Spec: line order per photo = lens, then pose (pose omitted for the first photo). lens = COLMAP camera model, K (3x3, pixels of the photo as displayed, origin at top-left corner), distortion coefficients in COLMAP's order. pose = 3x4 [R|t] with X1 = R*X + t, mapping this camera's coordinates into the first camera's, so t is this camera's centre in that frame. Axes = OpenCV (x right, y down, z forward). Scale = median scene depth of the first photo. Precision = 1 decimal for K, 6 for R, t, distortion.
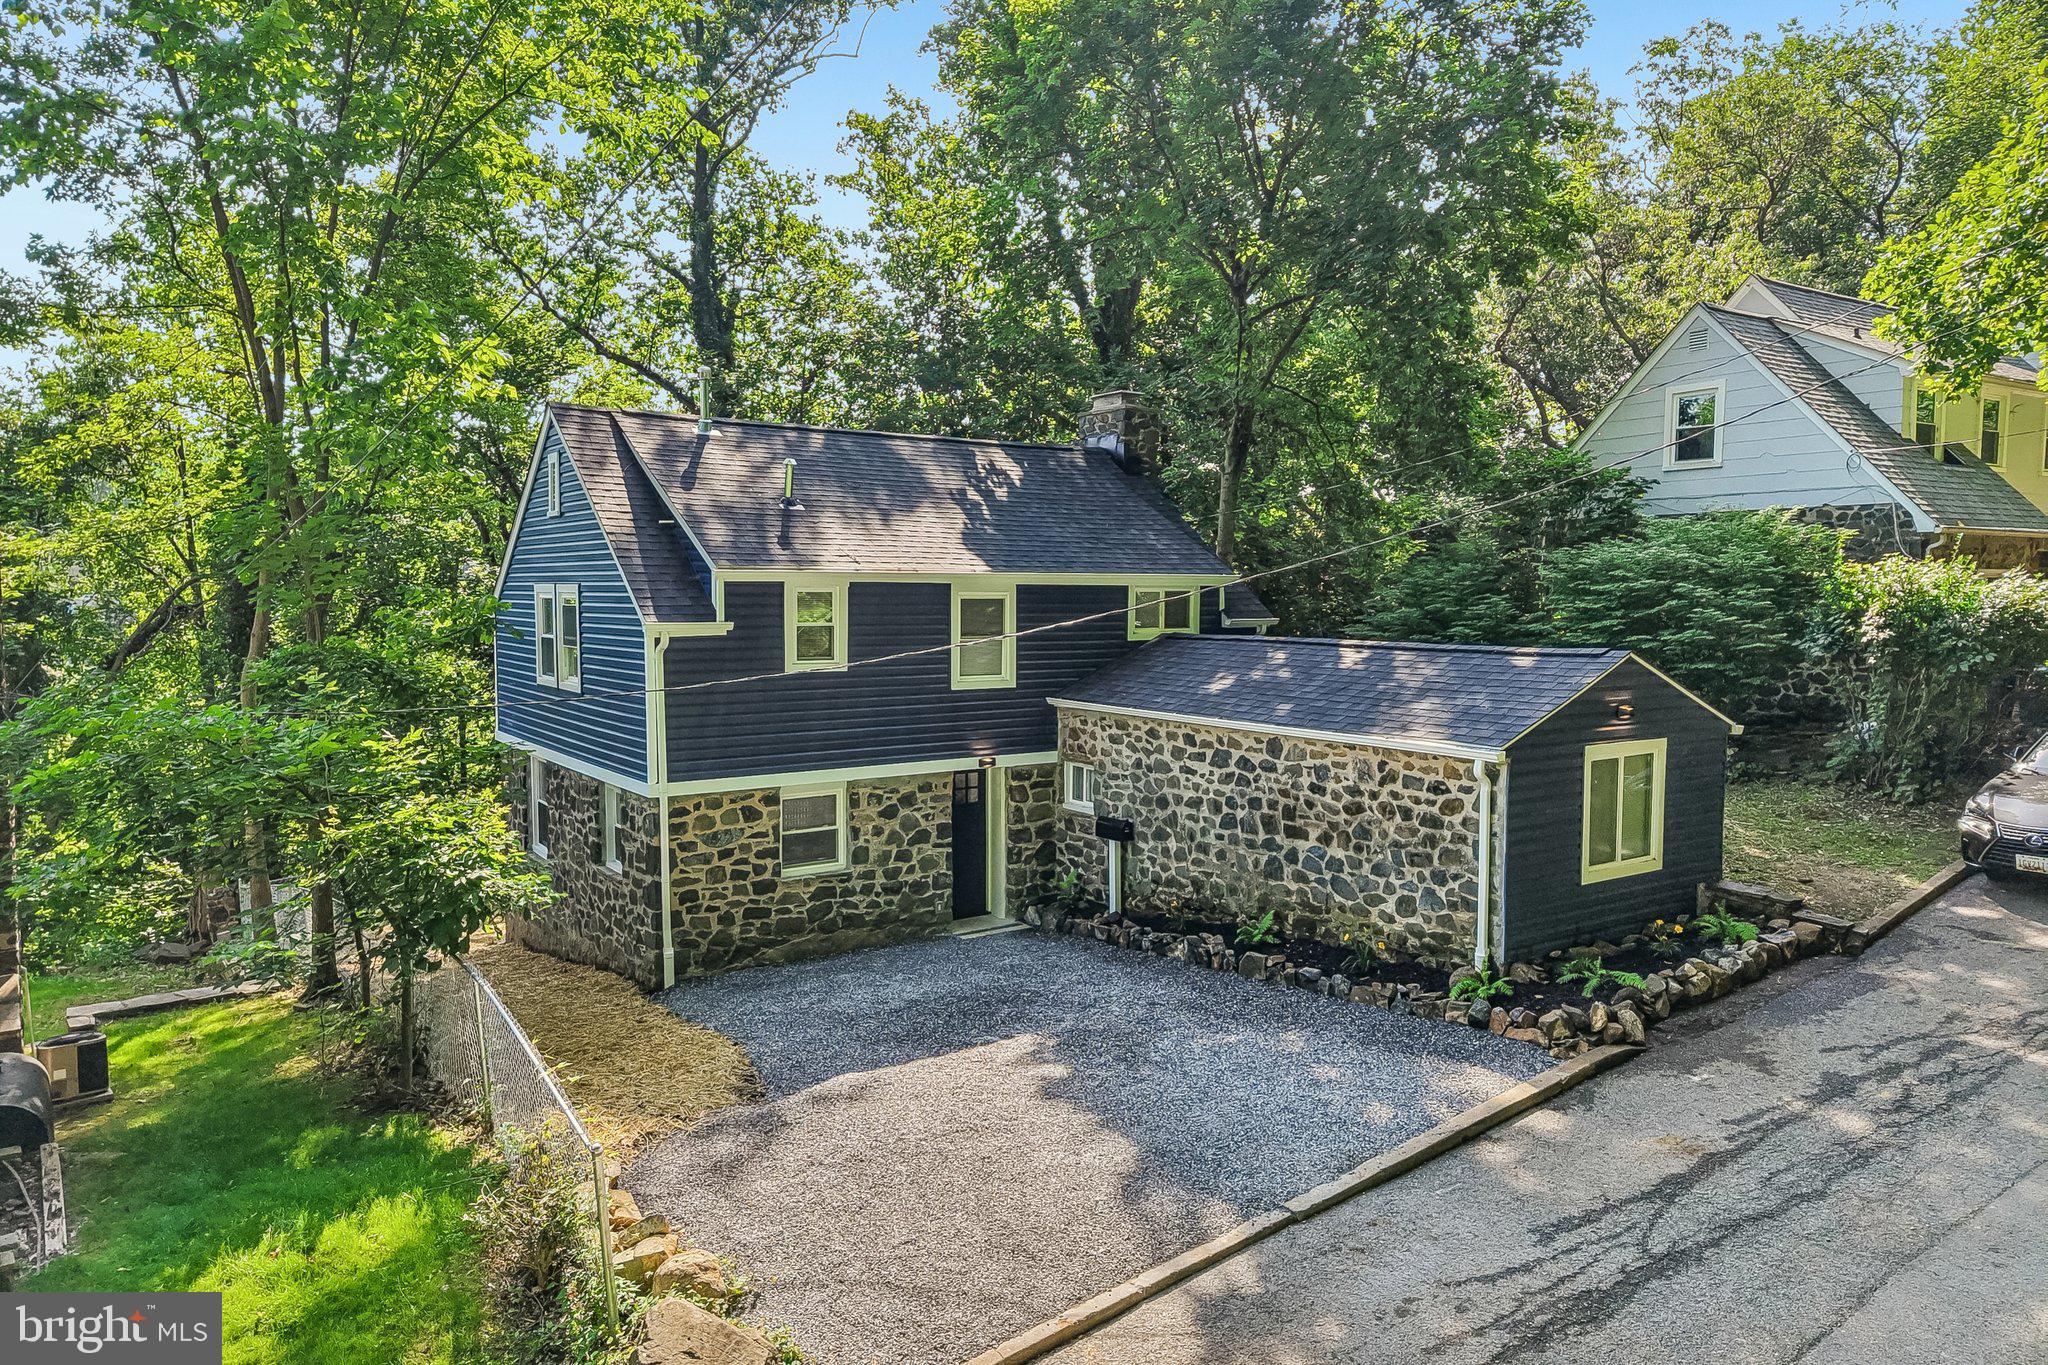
lens RADIAL K [[1389.7, 0, 1044.9], [0, 1389.7, 686.1], [0, 0, 1]] dist [0.006894, 0.002397]
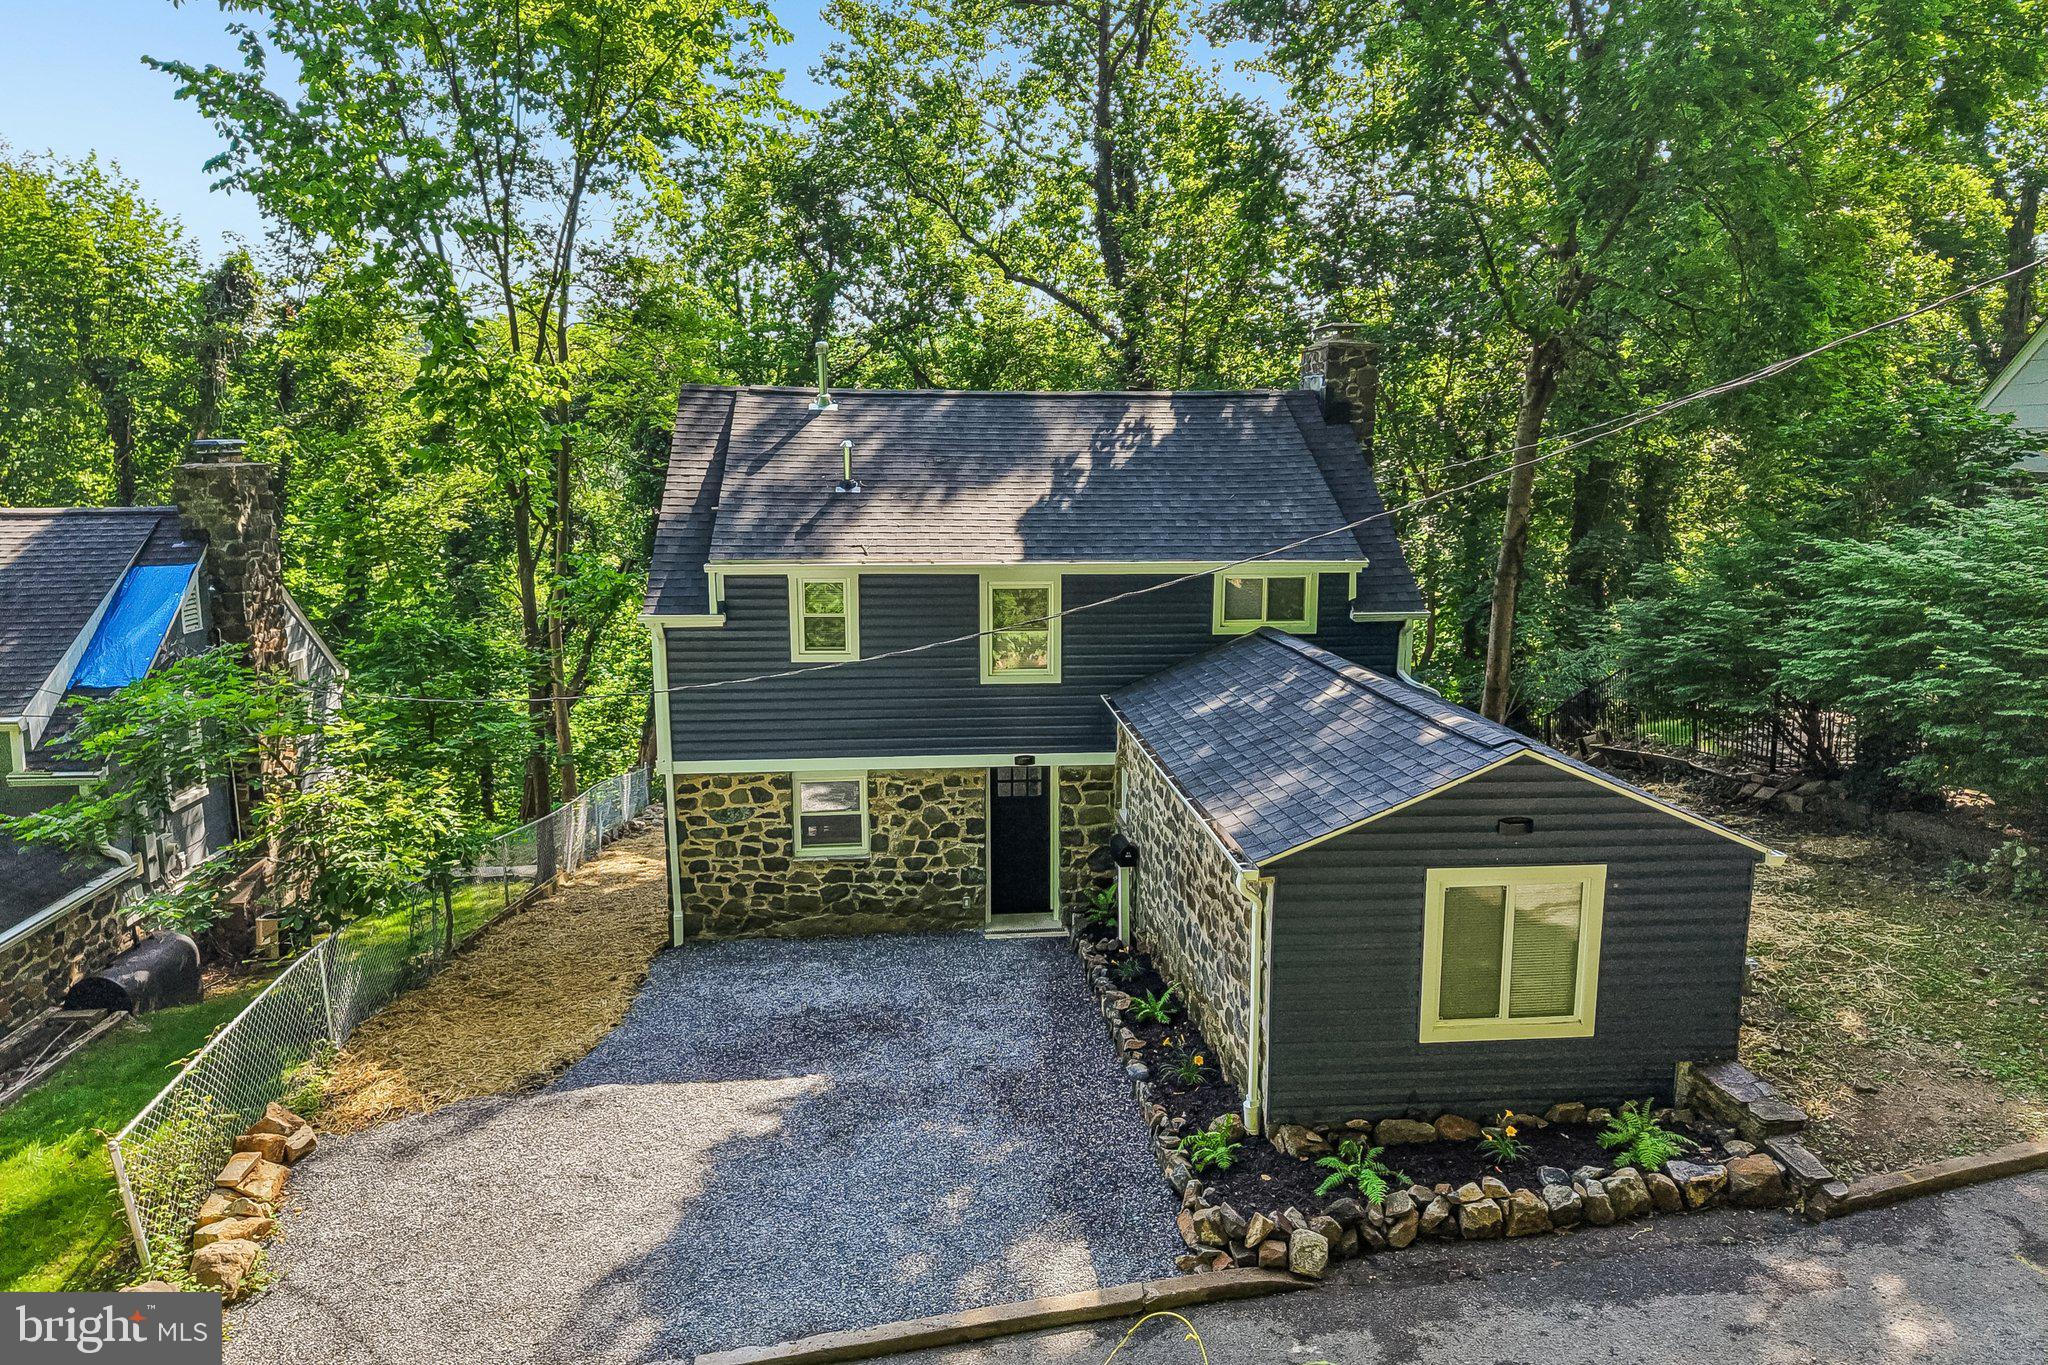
lens RADIAL K [[1398.5, 0, 1024.0], [0, 1398.5, 682.5], [0, 0, 1]] dist [0.007132, -0.002937]
pose [[0.868802, 0.081431, -0.488418, 0.461752], [-0.033771, 0.993833, 0.105624, -0.108661], [0.494007, -0.075272, 0.866194, 0.190951]]
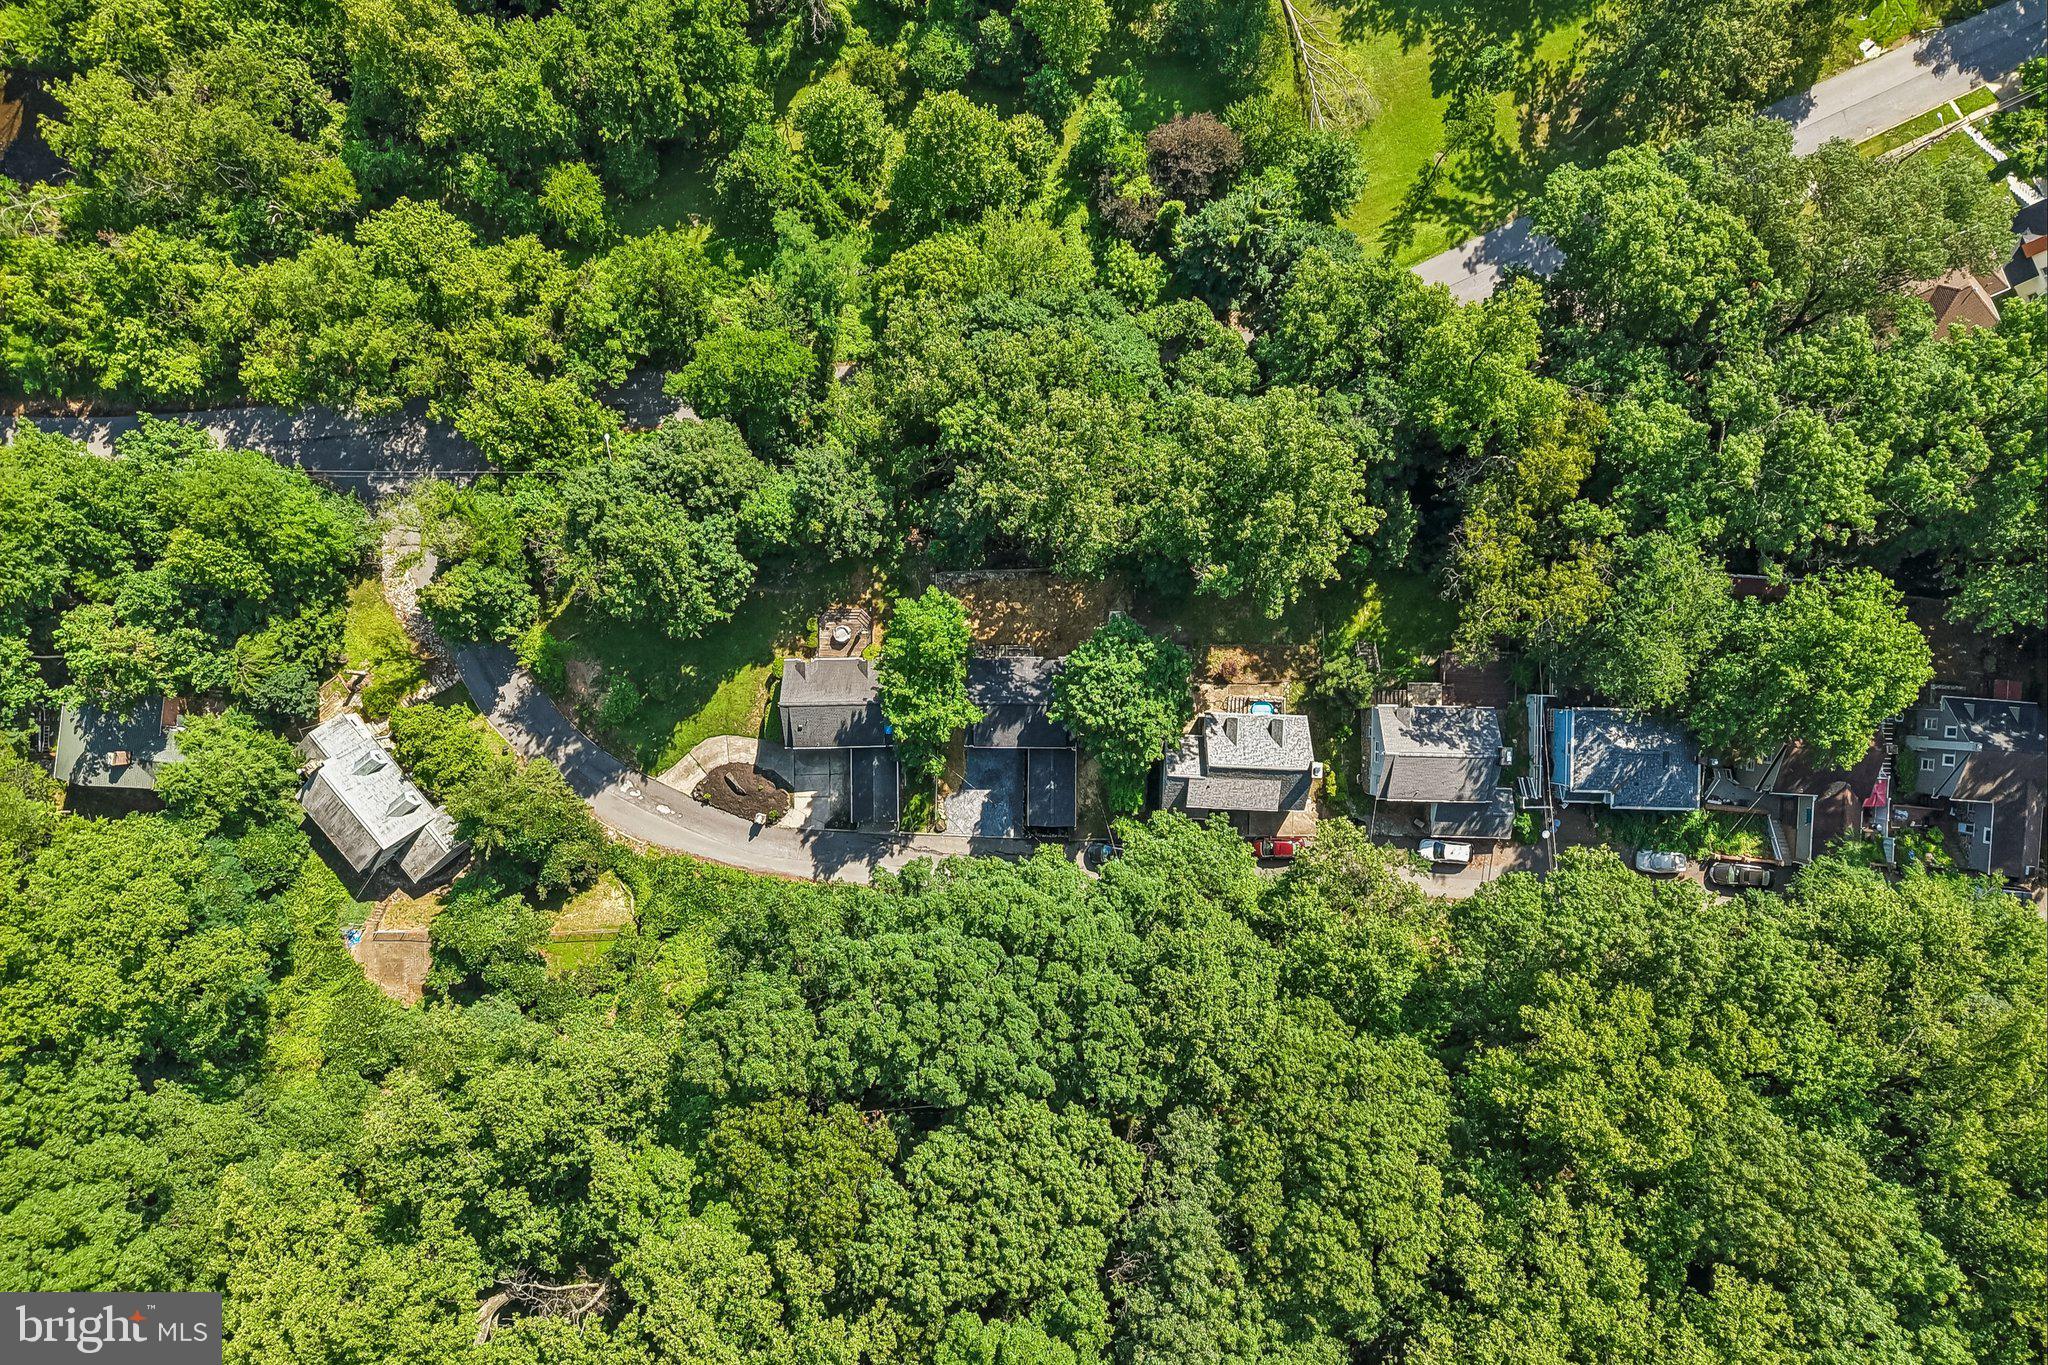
lens RADIAL K [[1389.7, 0, 1044.9], [0, 1389.7, 686.1], [0, 0, 1]] dist [0.006894, 0.002397]
pose [[0.814950, 0.579390, 0.012785, -0.197488], [-0.060063, 0.062499, 0.996236, -7.371679], [0.576411, -0.812650, 0.085733, 0.786581]]
